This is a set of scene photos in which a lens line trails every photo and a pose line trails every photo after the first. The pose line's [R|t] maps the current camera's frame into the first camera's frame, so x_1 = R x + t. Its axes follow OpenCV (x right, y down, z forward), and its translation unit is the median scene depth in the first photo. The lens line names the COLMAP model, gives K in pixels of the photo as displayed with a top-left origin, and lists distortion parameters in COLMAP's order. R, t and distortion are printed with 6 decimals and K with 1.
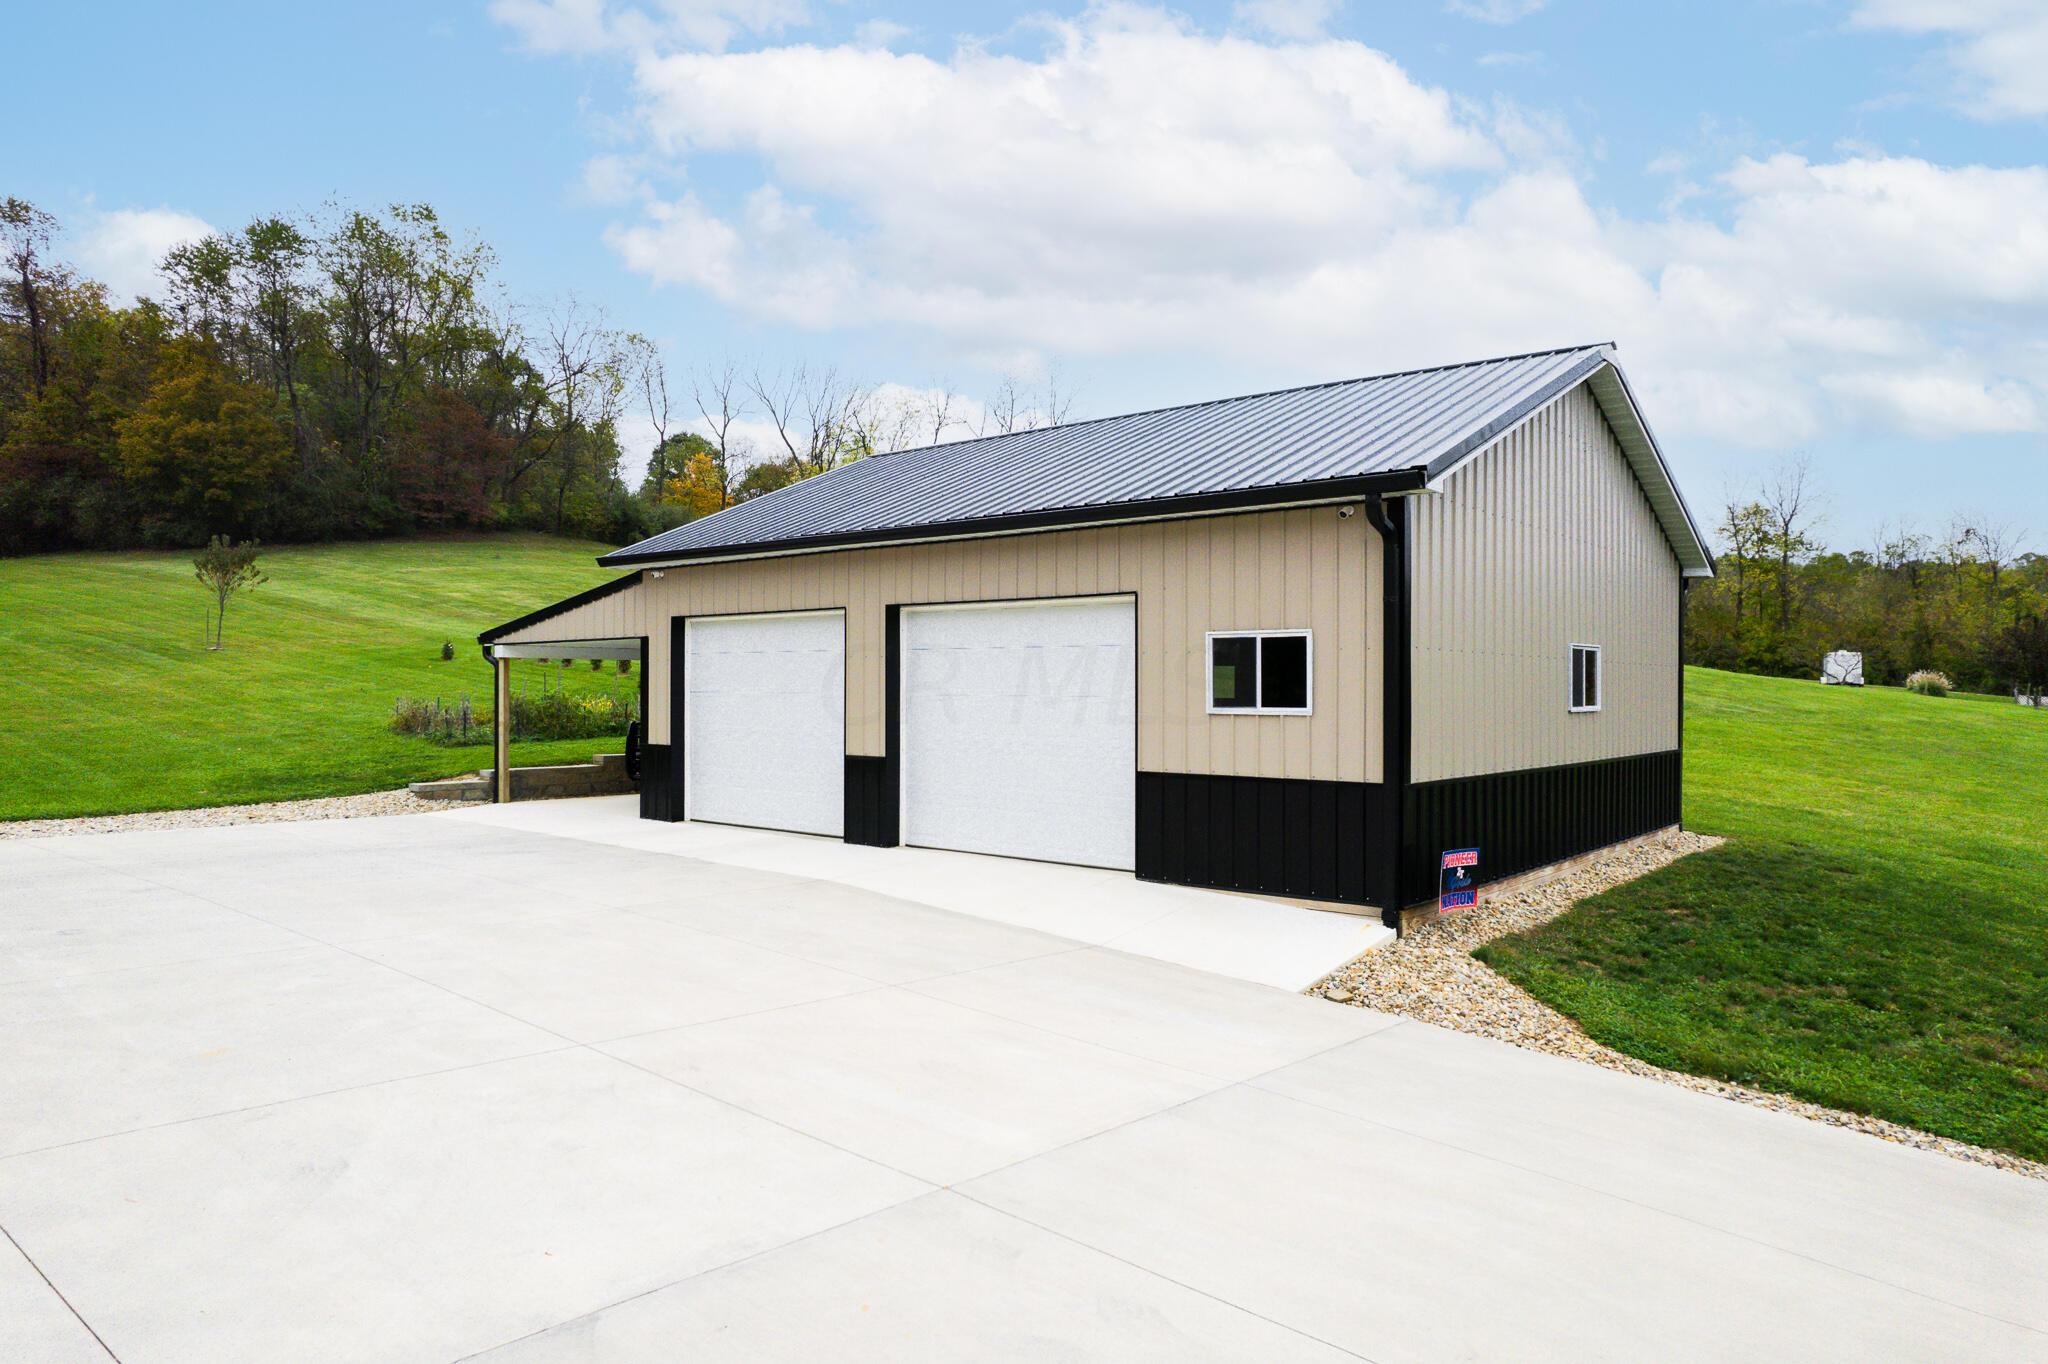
lens RADIAL K [[1299.0, 0, 1024.0], [0, 1299.0, 682.0], [0, 0, 1]] dist [0.000160, 0.004120]
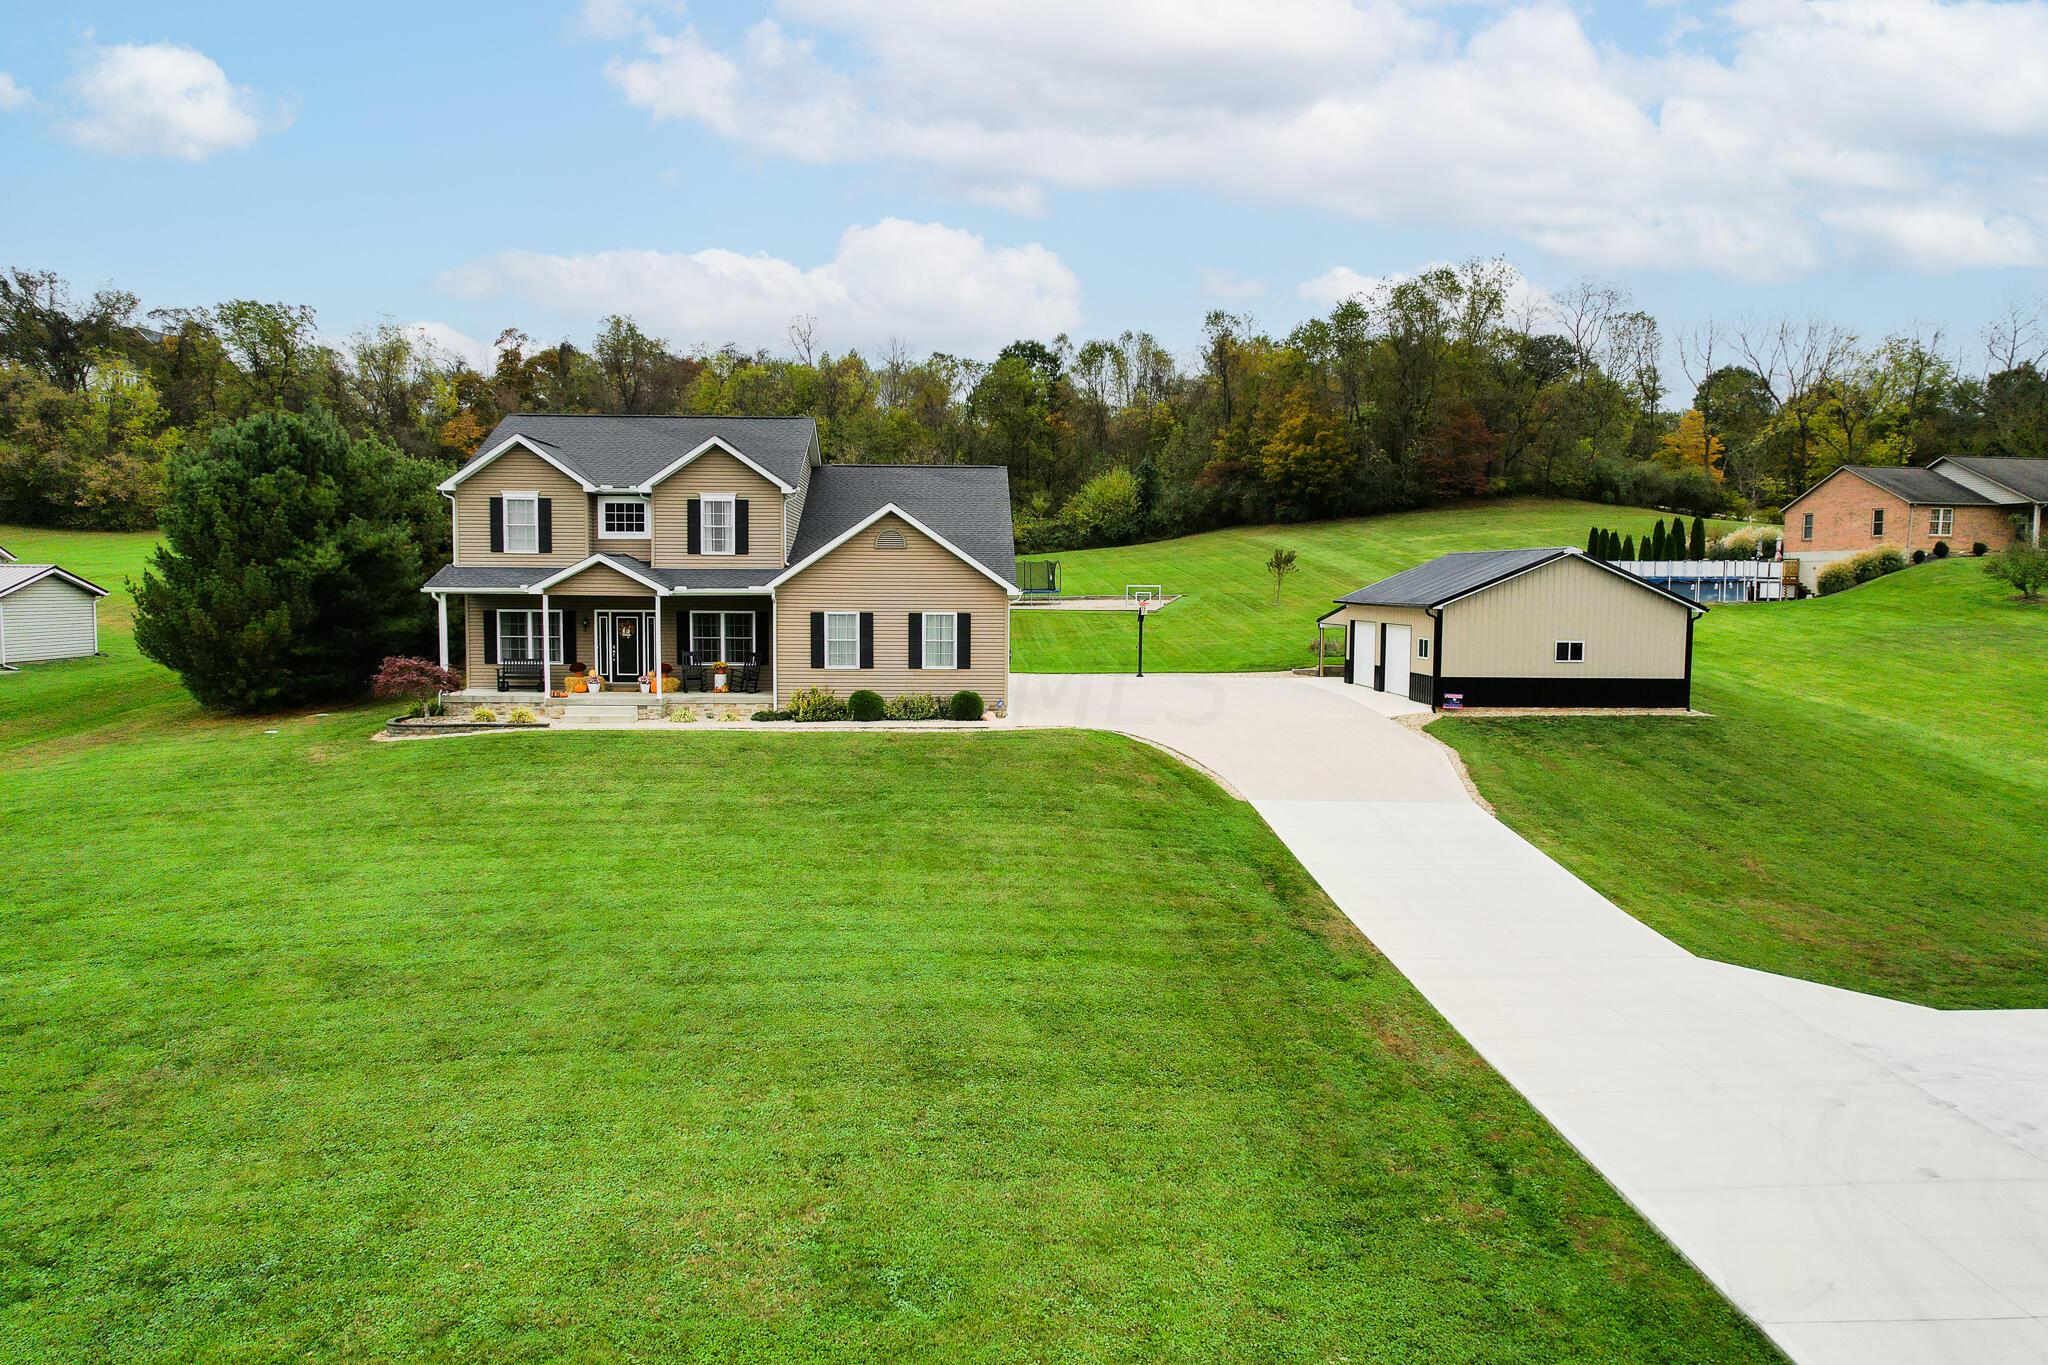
lens RADIAL K [[1299.0, 0, 1024.0], [0, 1299.0, 682.5], [0, 0, 1]] dist [0.000160, 0.004120]
pose [[0.687619, 0.060523, -0.723545, 0.291139], [-0.009752, 0.997200, 0.074146, -0.024466], [0.726006, -0.043928, 0.686283, -0.345067]]
